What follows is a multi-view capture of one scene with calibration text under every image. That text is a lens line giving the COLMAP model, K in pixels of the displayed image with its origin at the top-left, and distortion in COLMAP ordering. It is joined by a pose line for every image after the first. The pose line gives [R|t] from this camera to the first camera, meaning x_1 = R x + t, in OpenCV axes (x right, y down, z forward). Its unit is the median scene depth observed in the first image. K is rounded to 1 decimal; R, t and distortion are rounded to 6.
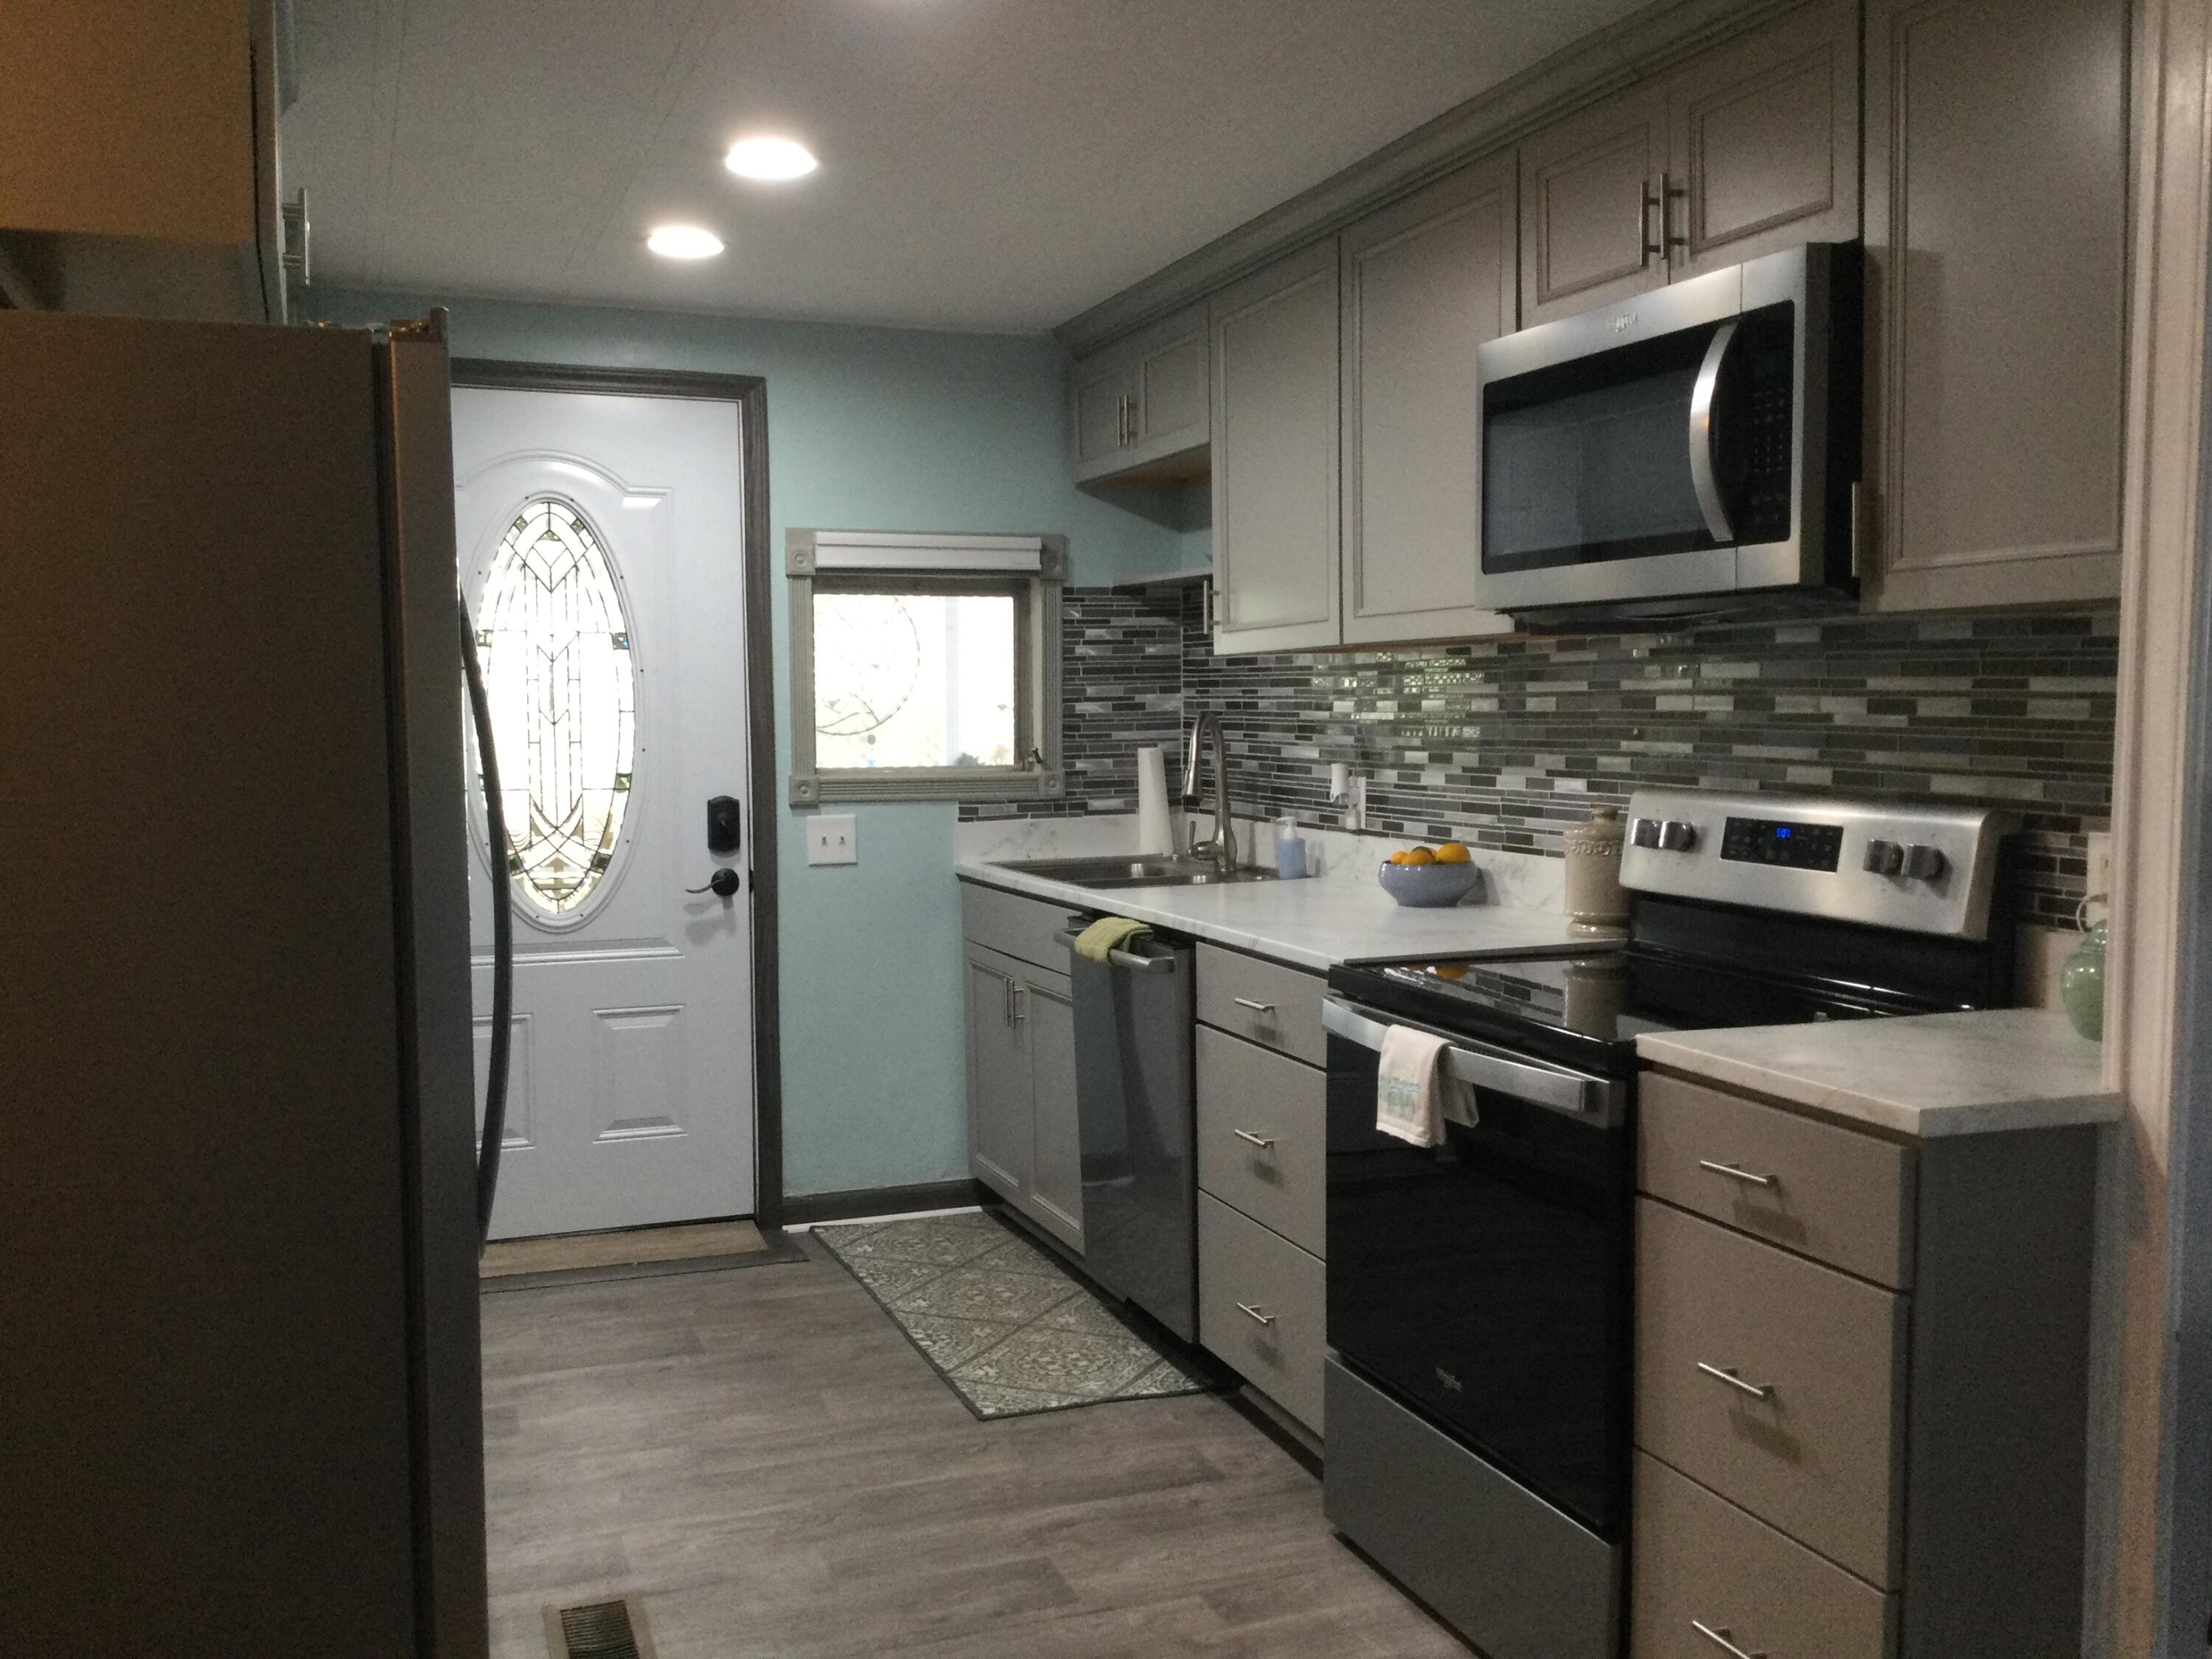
lens RADIAL K [[2006.7, 0, 1111.6], [0, 2006.7, 863.1], [0, 0, 1]] dist [0.144881, -0.295186]
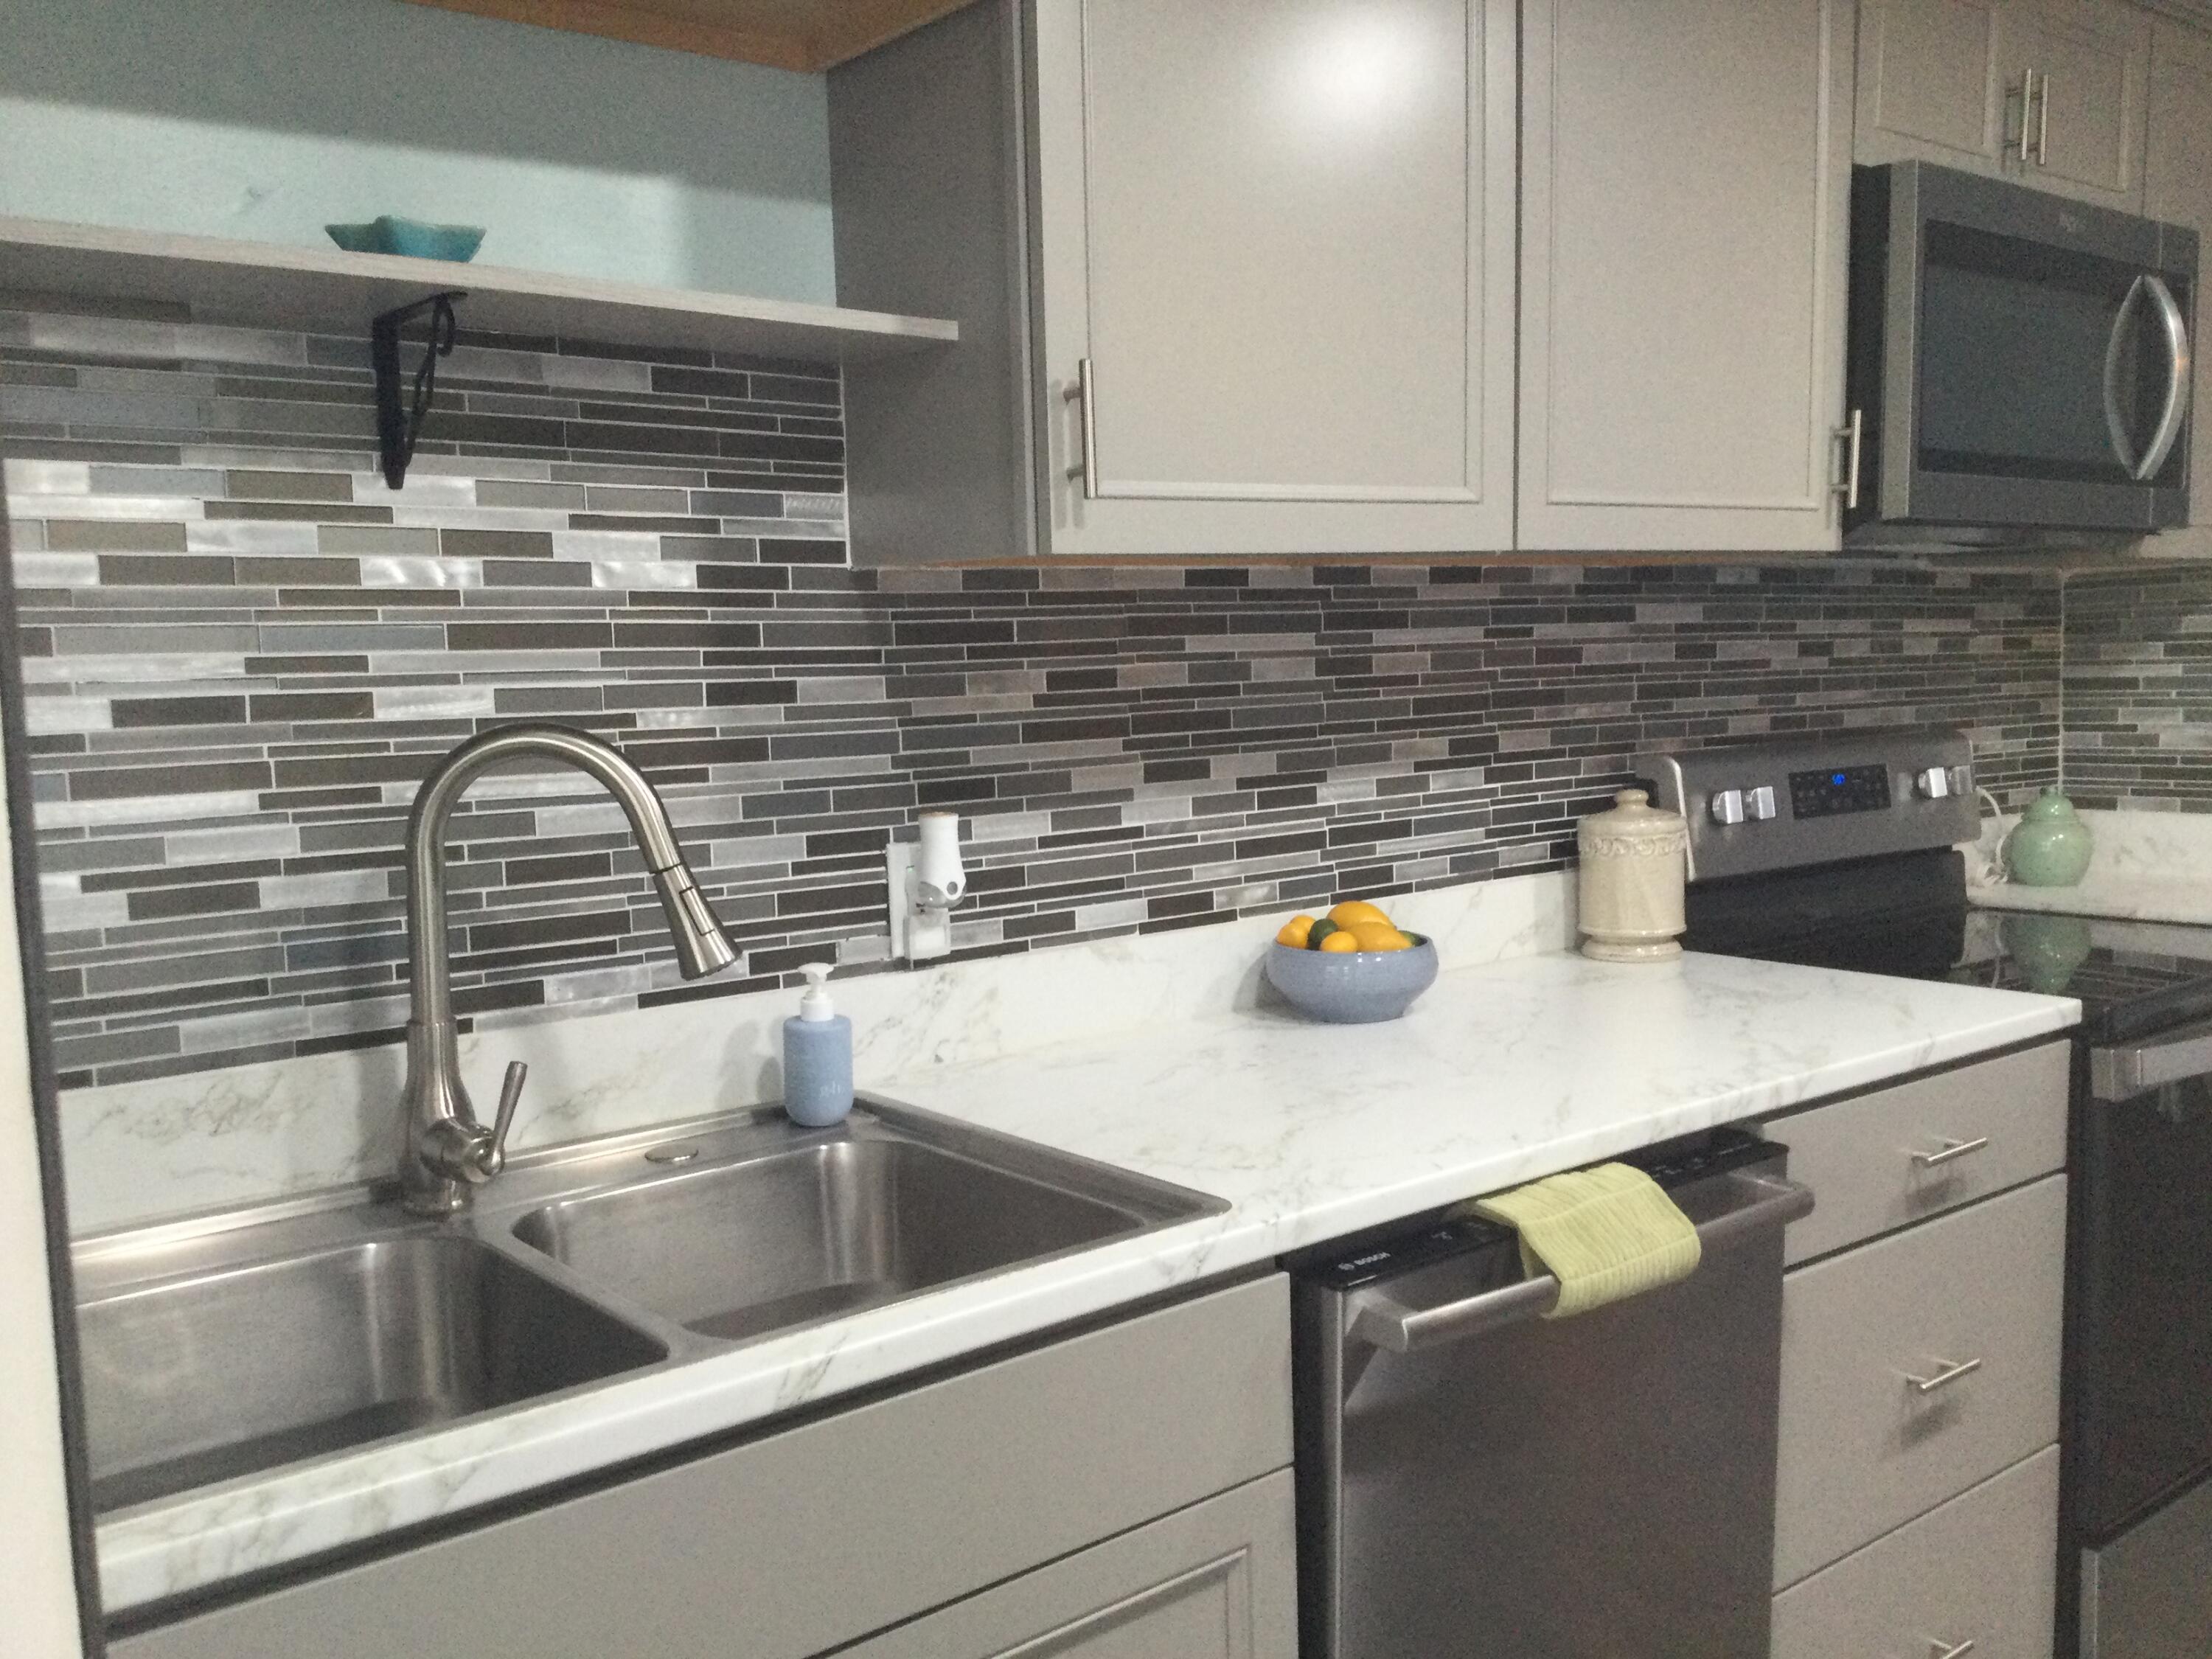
lens RADIAL K [[2006.7, 0, 1111.6], [0, 2006.7, 863.1], [0, 0, 1]] dist [0.144881, -0.295186]
pose [[-0.317845, -0.084773, 0.944345, -0.442002], [0.107200, 0.986395, 0.124629, -0.123880], [-0.942063, 0.140847, -0.304433, 1.509504]]
